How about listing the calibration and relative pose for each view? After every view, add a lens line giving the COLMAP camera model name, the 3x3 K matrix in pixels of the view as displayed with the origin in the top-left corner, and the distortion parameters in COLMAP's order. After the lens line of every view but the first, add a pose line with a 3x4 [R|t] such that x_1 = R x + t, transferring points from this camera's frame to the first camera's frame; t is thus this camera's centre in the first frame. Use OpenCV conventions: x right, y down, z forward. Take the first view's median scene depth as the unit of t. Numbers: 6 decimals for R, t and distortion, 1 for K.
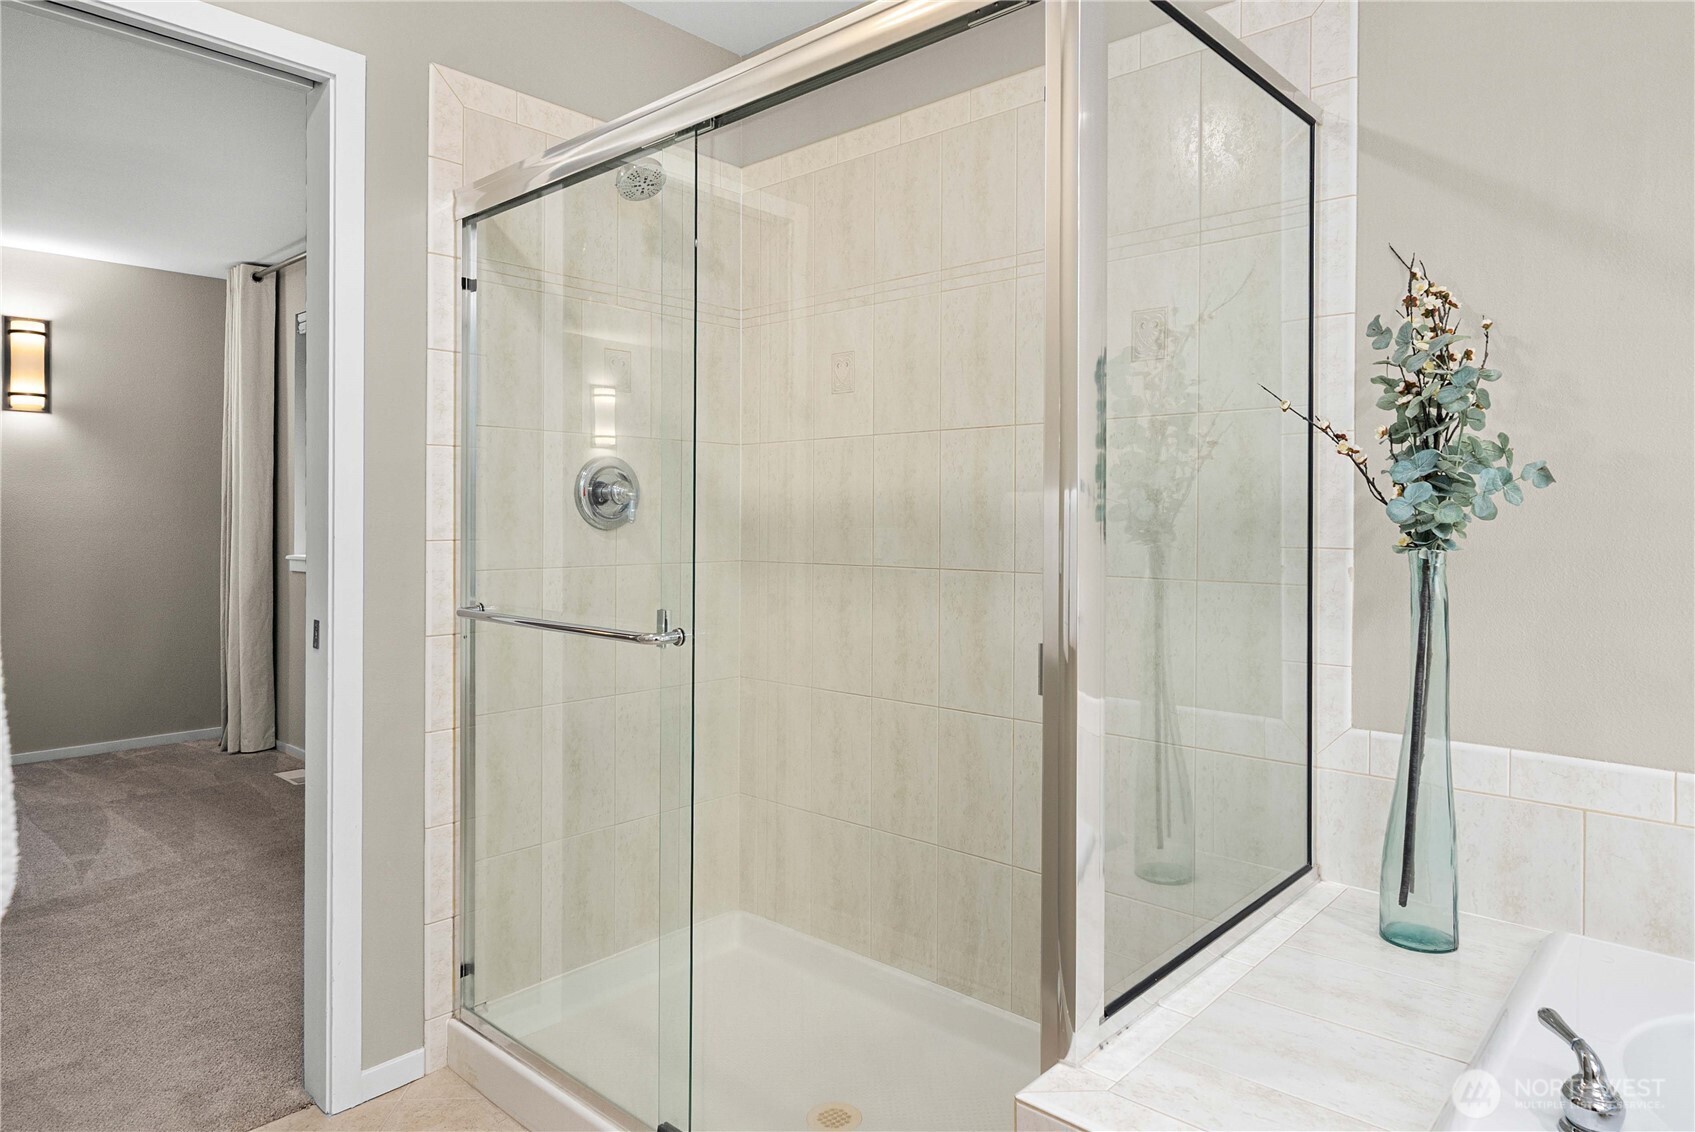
lens RADIAL K [[1020.3, 0, 846.7], [0, 1020.3, 517.8], [0, 0, 1]] dist [0.000477, -0.000345]
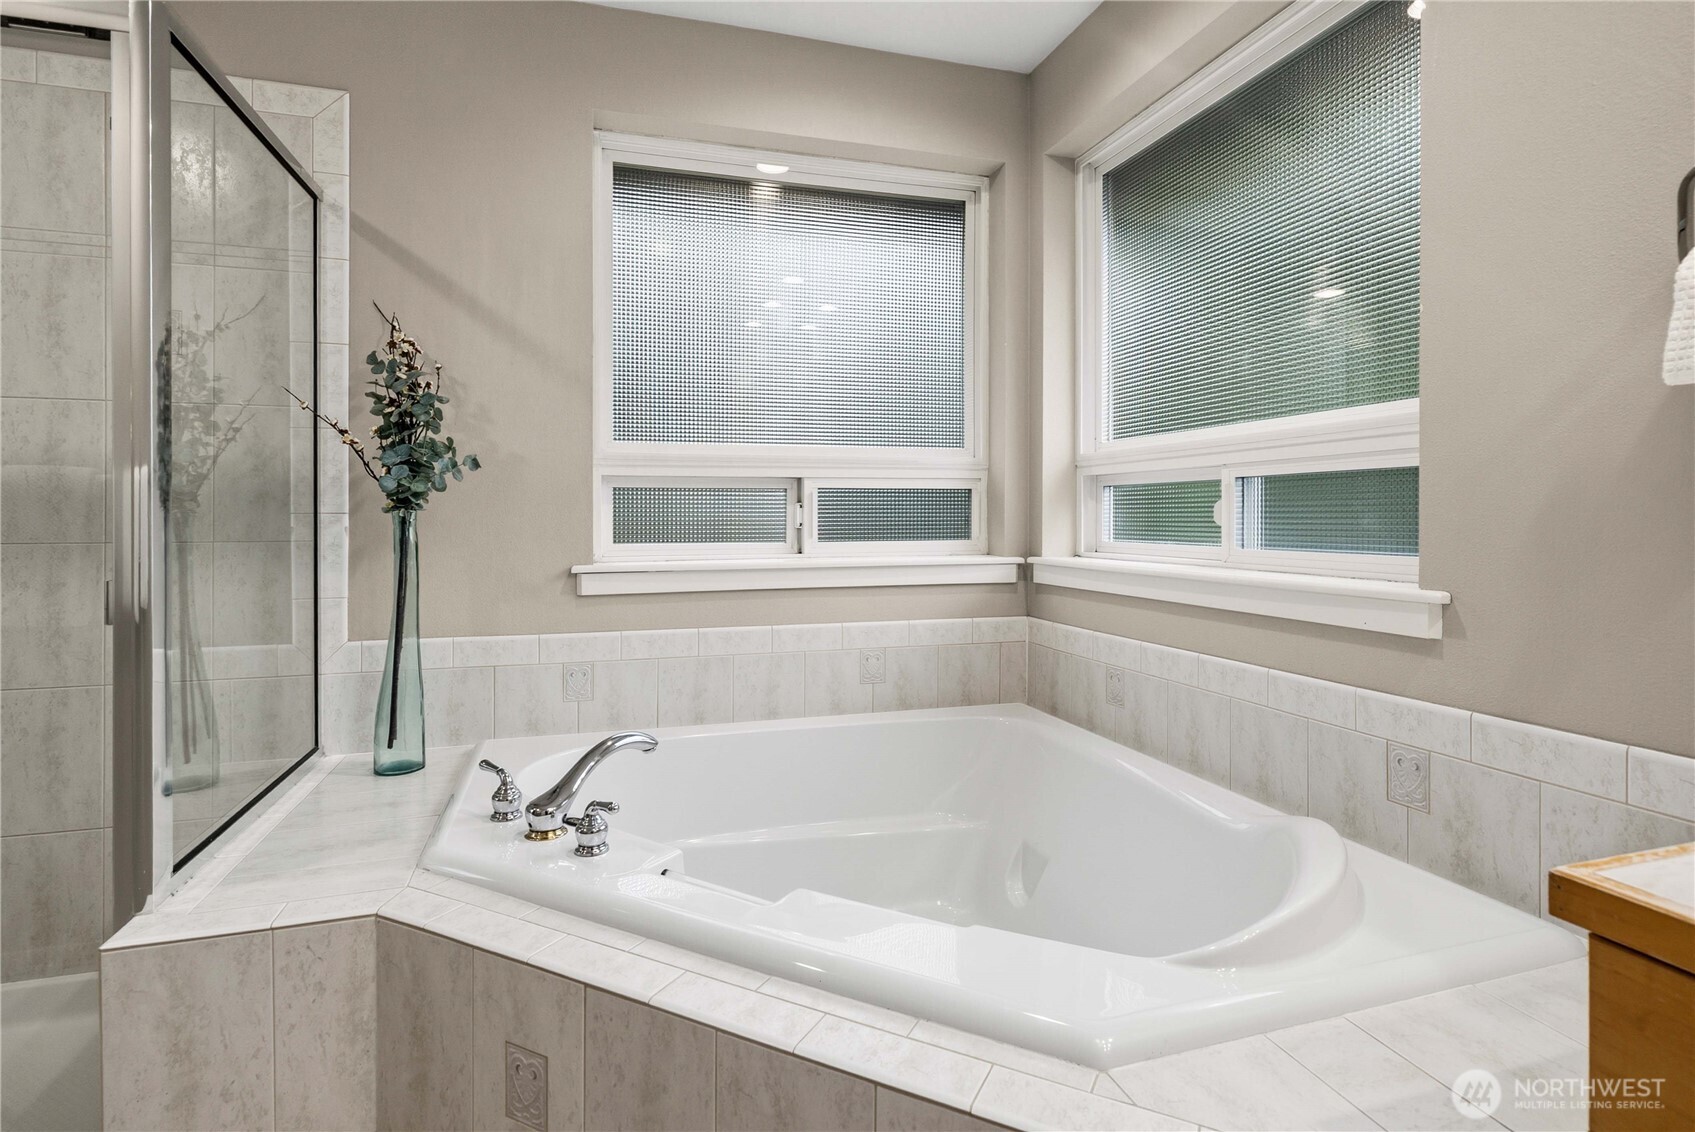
lens RADIAL K [[858.7, 0, 847.2], [0, 858.7, 518.1], [0, 0, 1]] dist [0.003407, 0.000370]
pose [[0.508796, -0.006510, 0.860863, -0.194681], [0.002917, 0.999979, 0.005838, 0.036915], [-0.860882, -0.000459, 0.508804, -0.214590]]
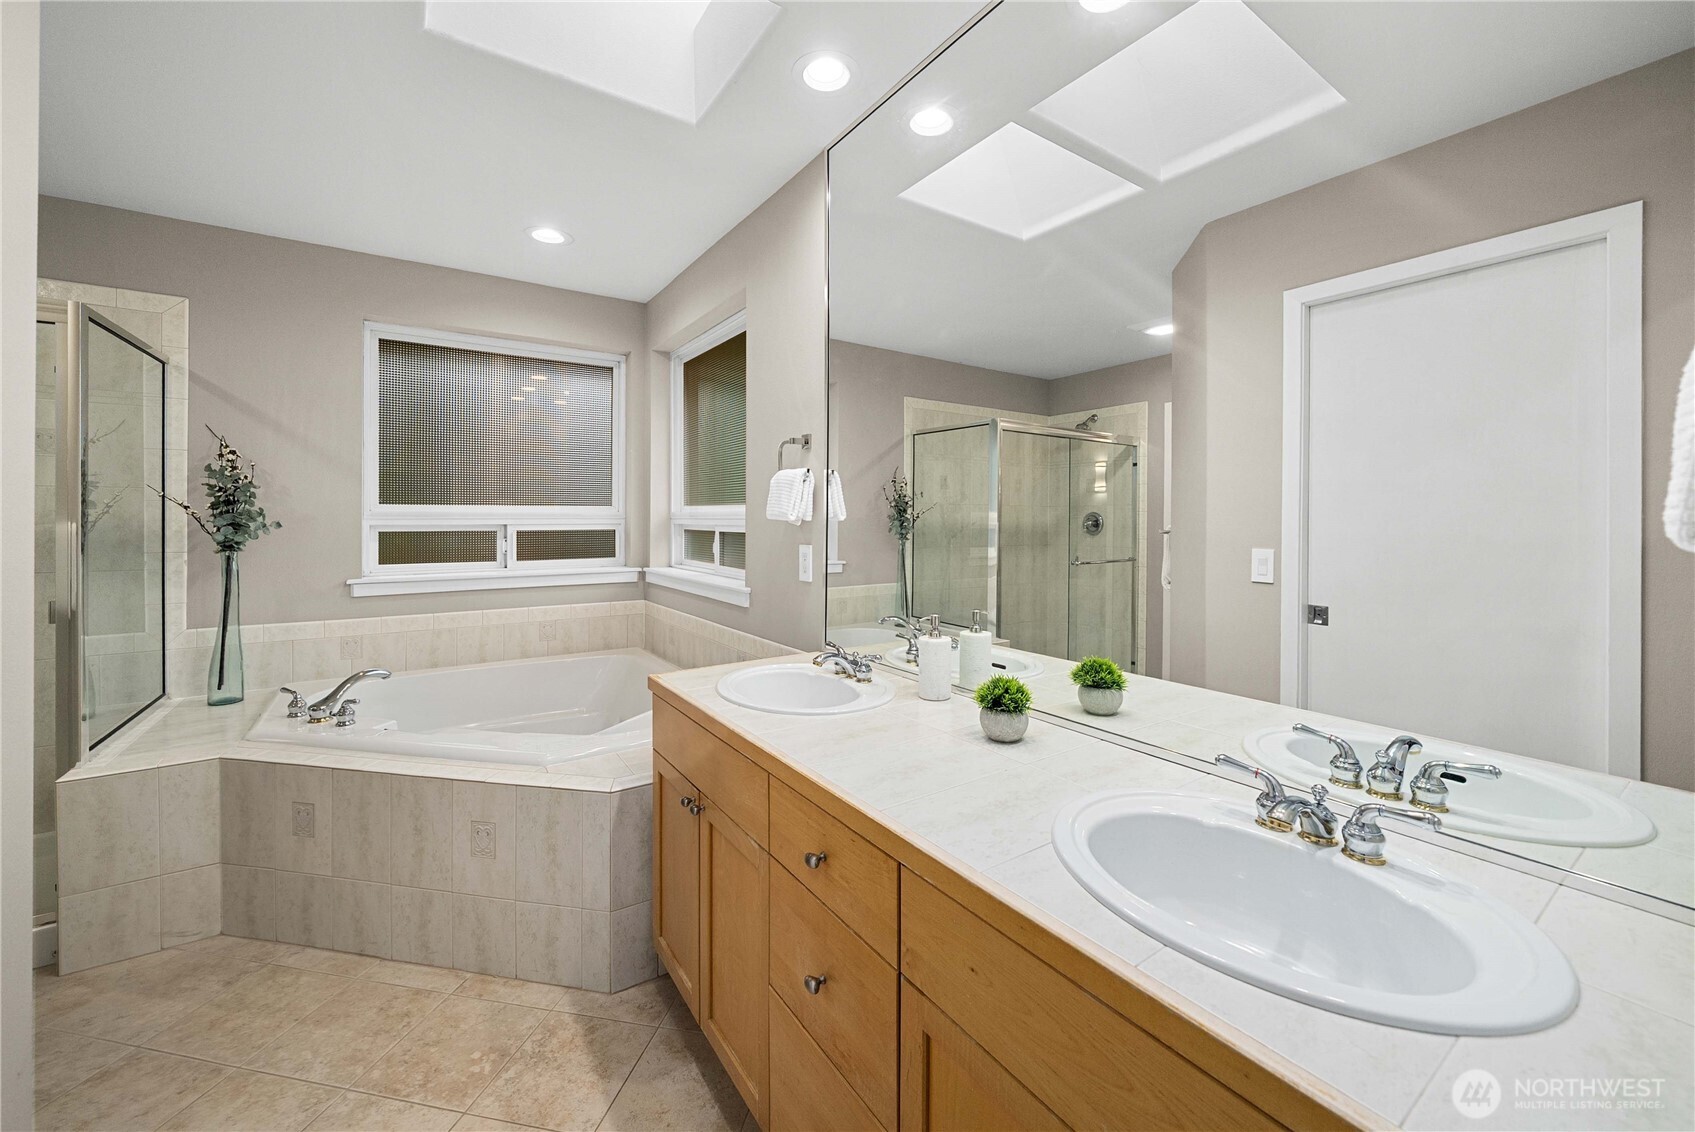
lens RADIAL K [[662.8, 0, 847.2], [0, 662.8, 520.8], [0, 0, 1]] dist [-0.002706, -0.000218]
pose [[0.235461, -0.008156, 0.971849, -0.696371], [-0.003363, 0.999952, 0.009207, -0.067749], [-0.971878, -0.005436, 0.235423, -0.926883]]
